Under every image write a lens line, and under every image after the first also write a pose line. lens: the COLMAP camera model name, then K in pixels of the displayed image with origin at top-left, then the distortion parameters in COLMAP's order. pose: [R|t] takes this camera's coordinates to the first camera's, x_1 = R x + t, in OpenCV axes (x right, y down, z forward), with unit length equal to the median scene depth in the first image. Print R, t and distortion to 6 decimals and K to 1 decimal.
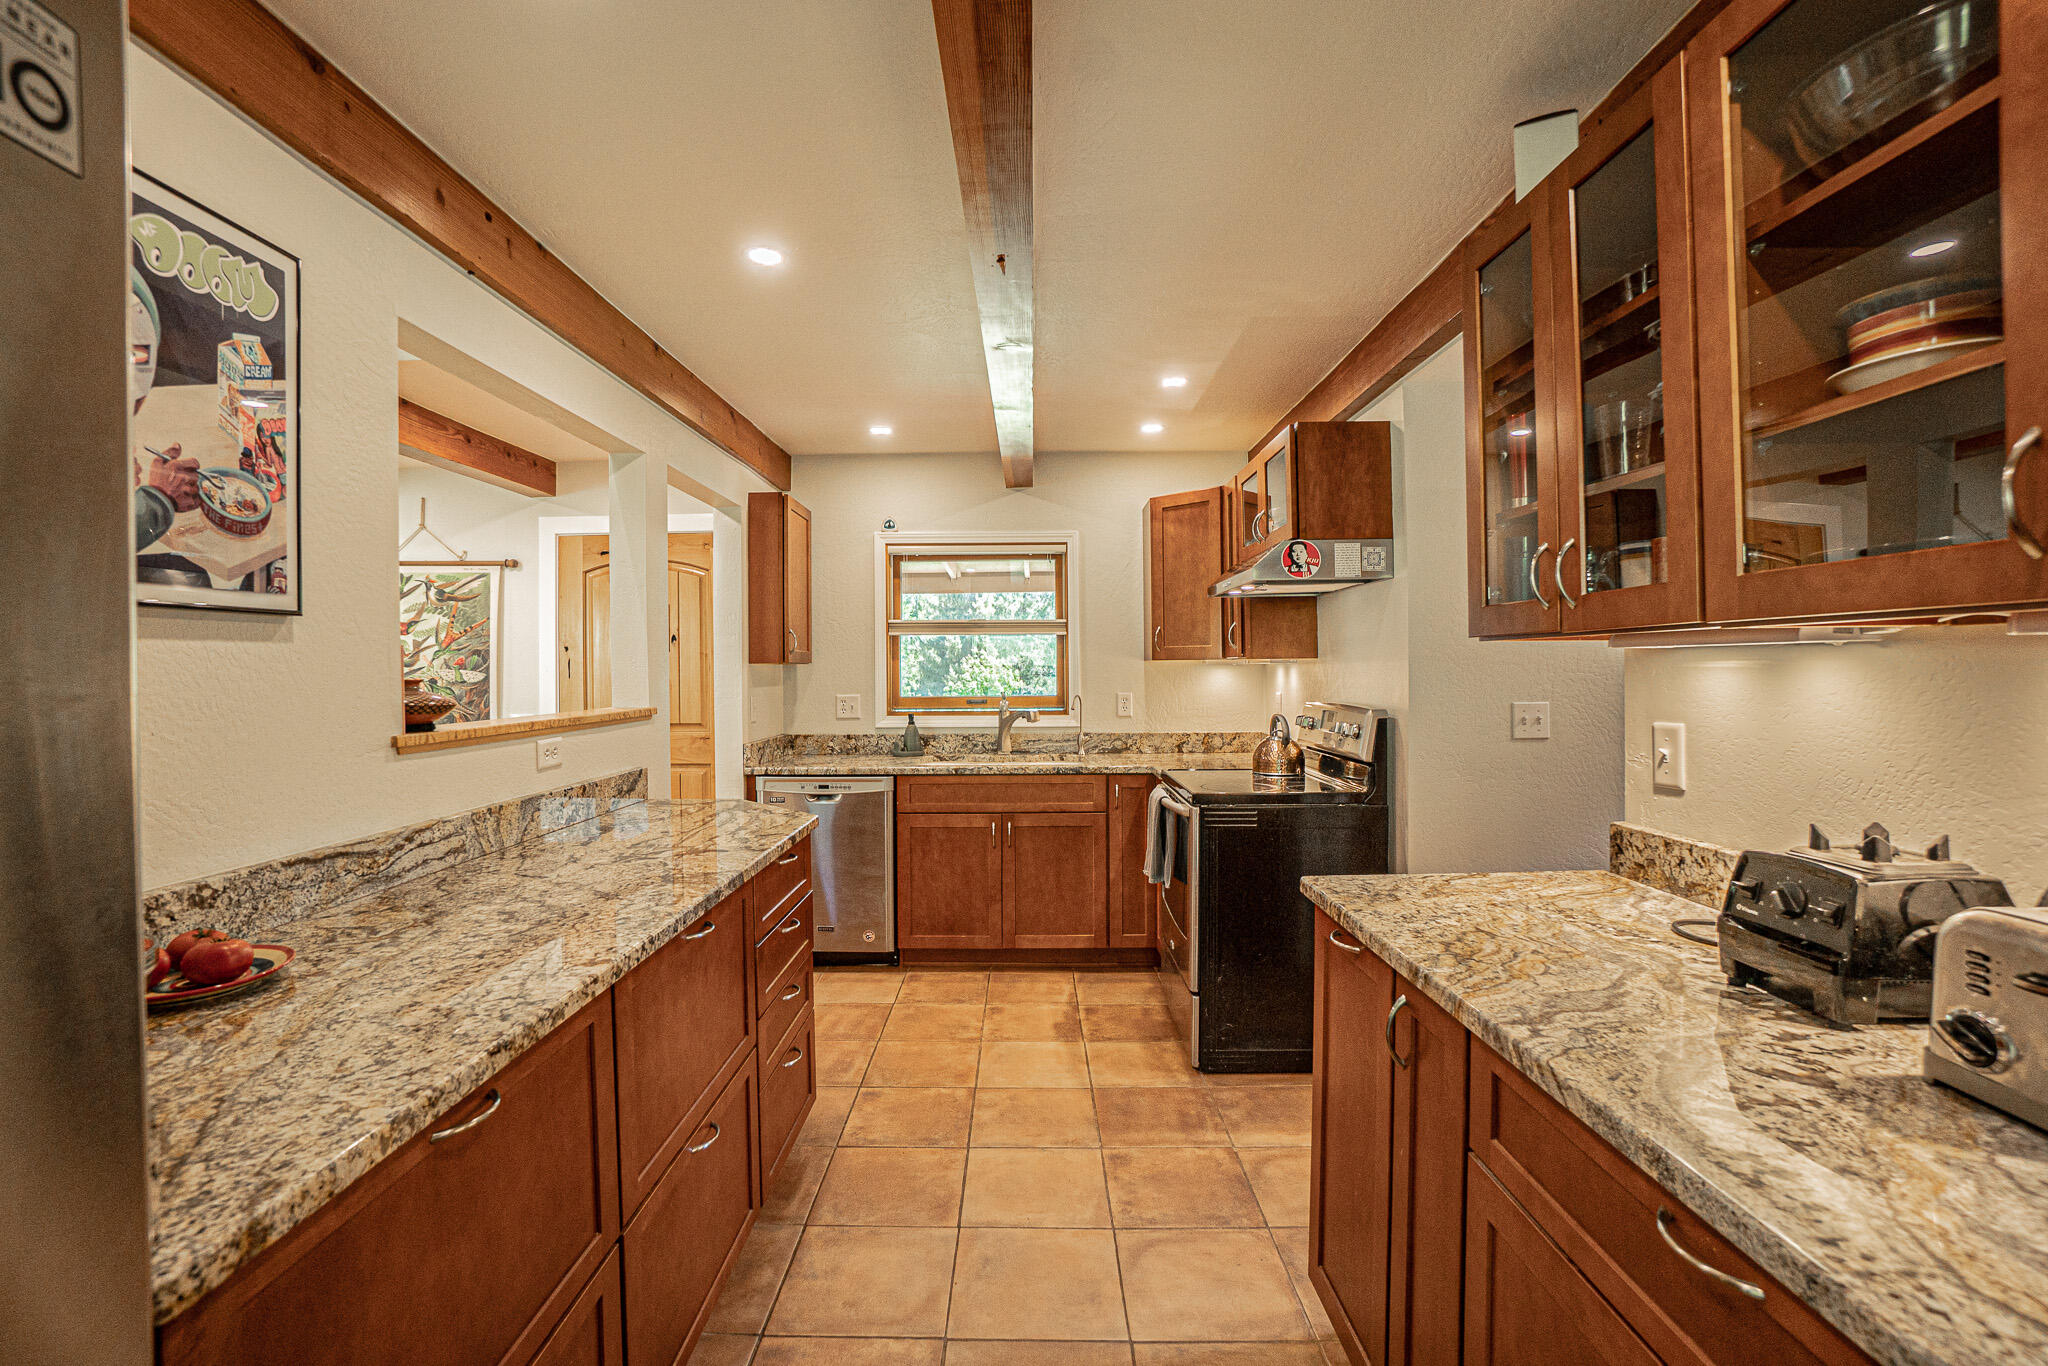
lens RADIAL K [[906.3, 0, 1006.9], [0, 906.3, 668.4], [0, 0, 1]] dist [-0.062758, 0.021215]
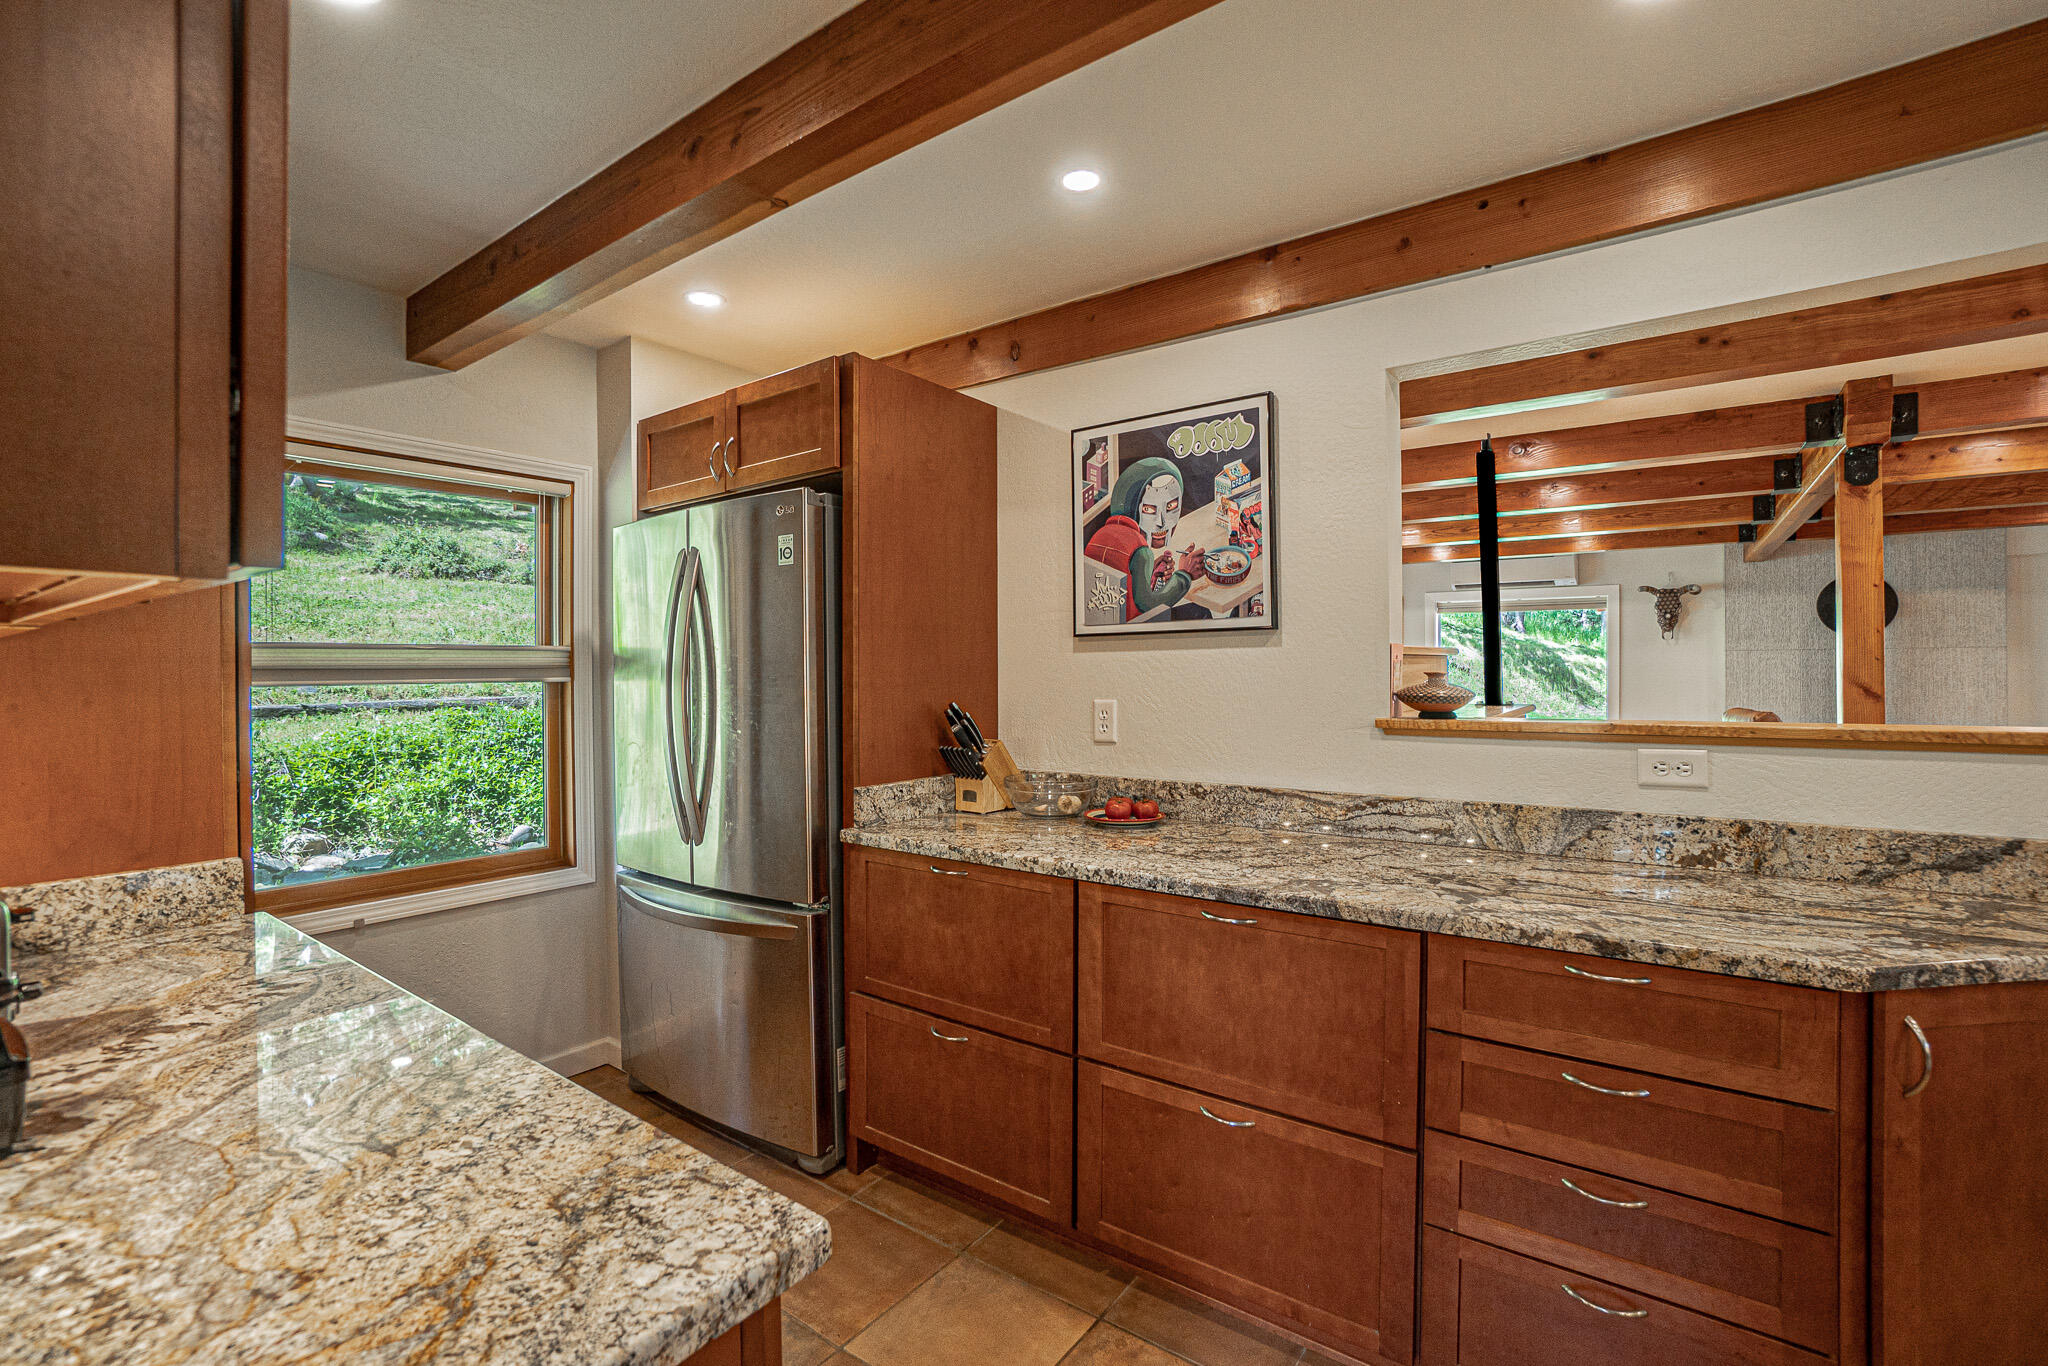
lens RADIAL K [[906.3, 0, 1025.5], [0, 906.3, 669.5], [0, 0, 1]] dist [-0.062758, 0.021215]
pose [[-0.574673, 0.010945, -0.818310, 0.722779], [0.012049, 0.999915, 0.004913, -0.003260], [0.818295, -0.007036, -0.574756, 1.588441]]
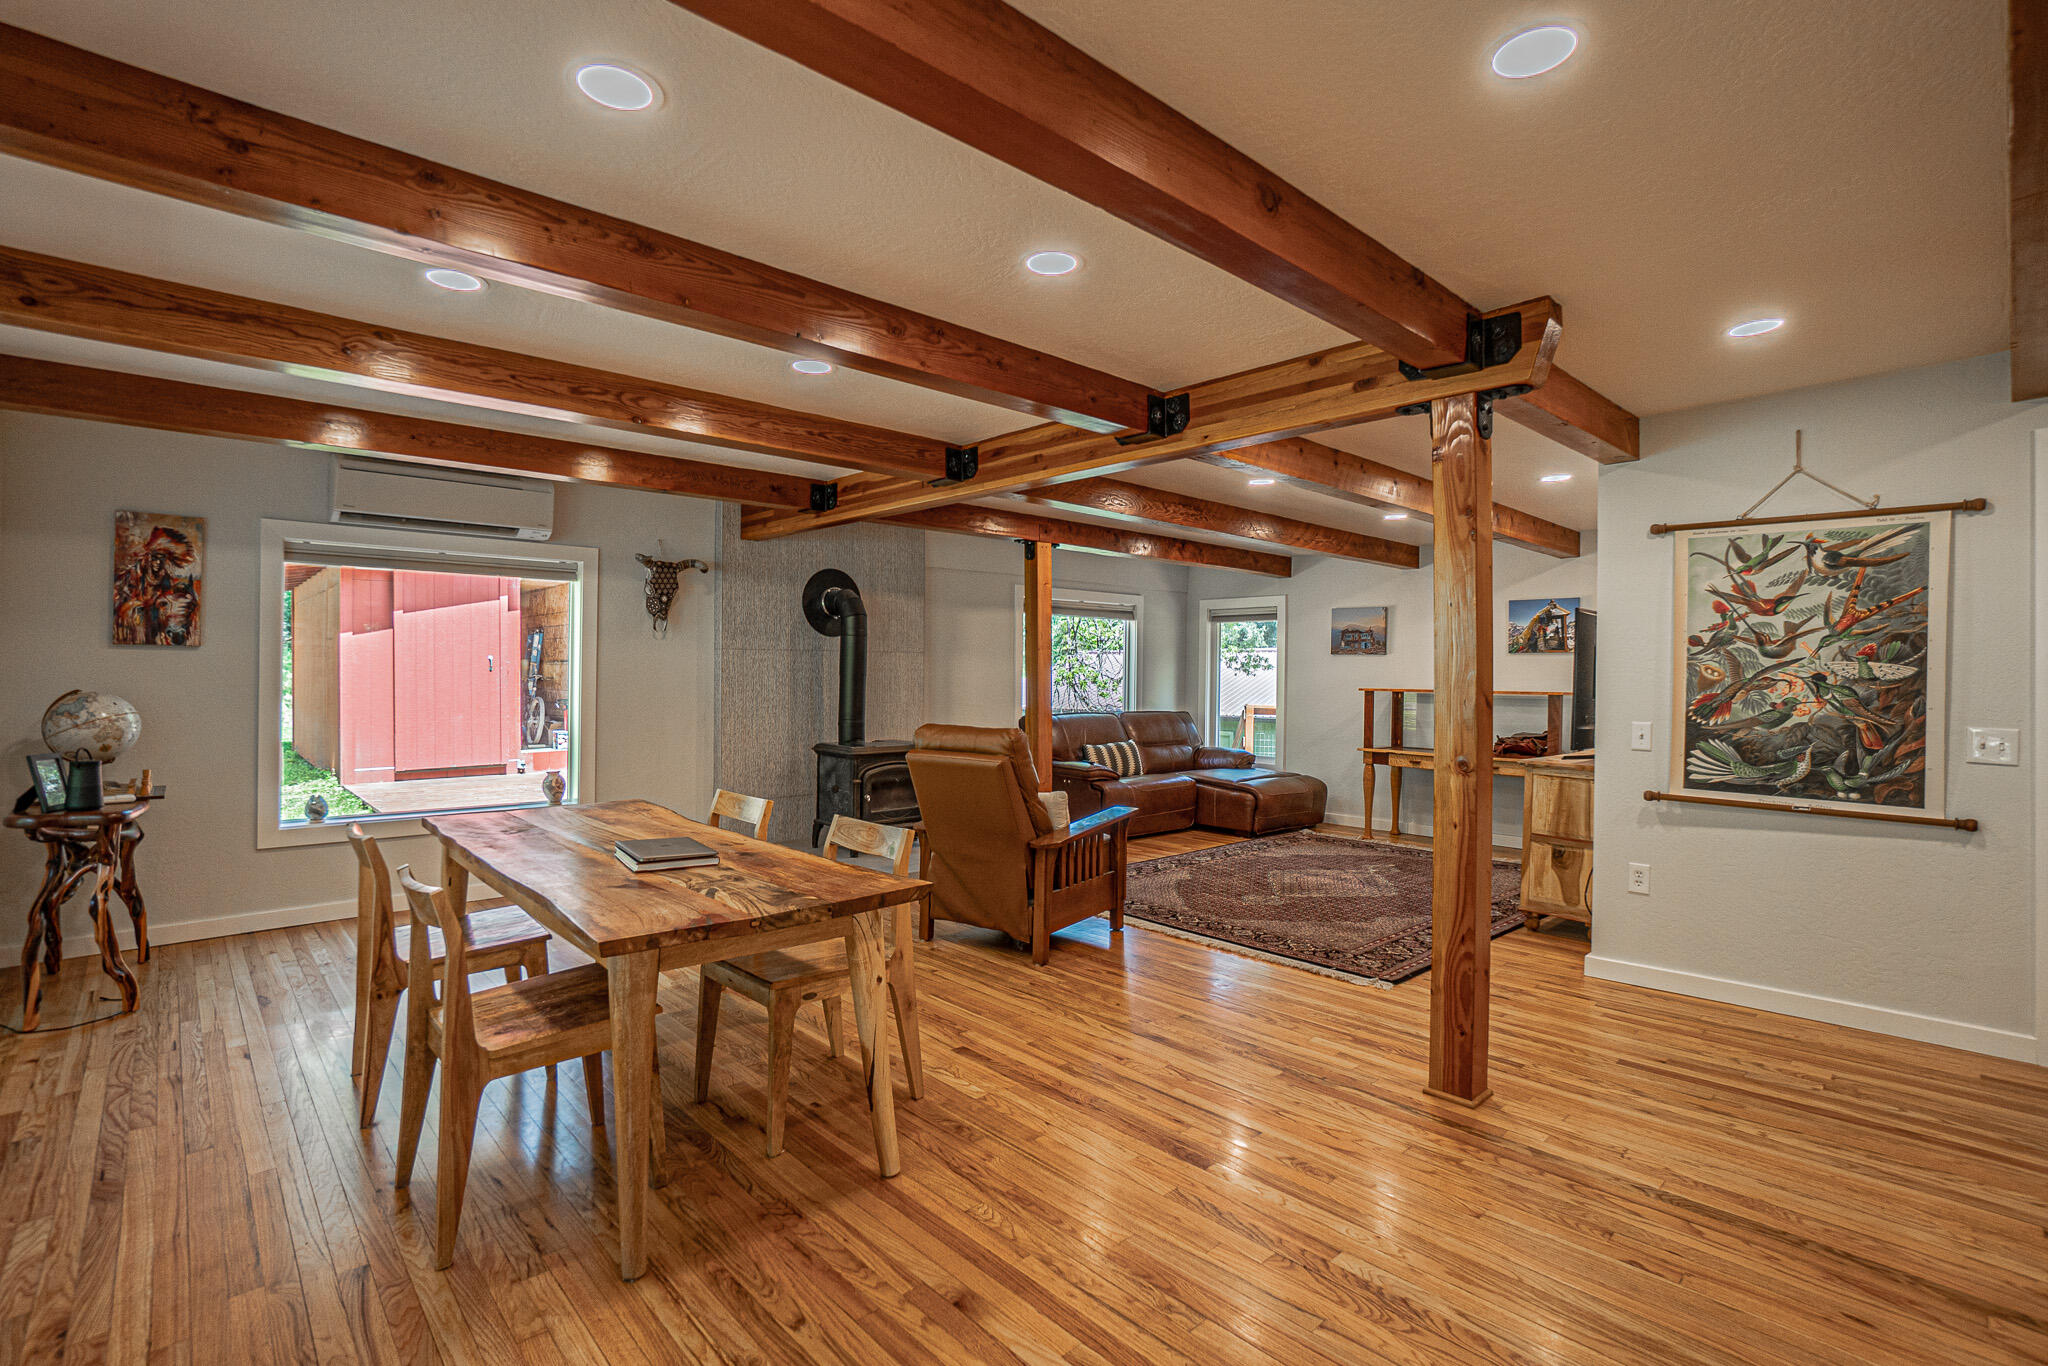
lens RADIAL K [[906.3, 0, 1036.1], [0, 906.3, 669.0], [0, 0, 1]] dist [-0.062758, 0.021215]
pose [[0.708280, 0.007198, -0.705895, -1.924837], [-0.006732, 0.999971, 0.003442, 0.030145], [0.705900, 0.002314, 0.708308, 0.094193]]
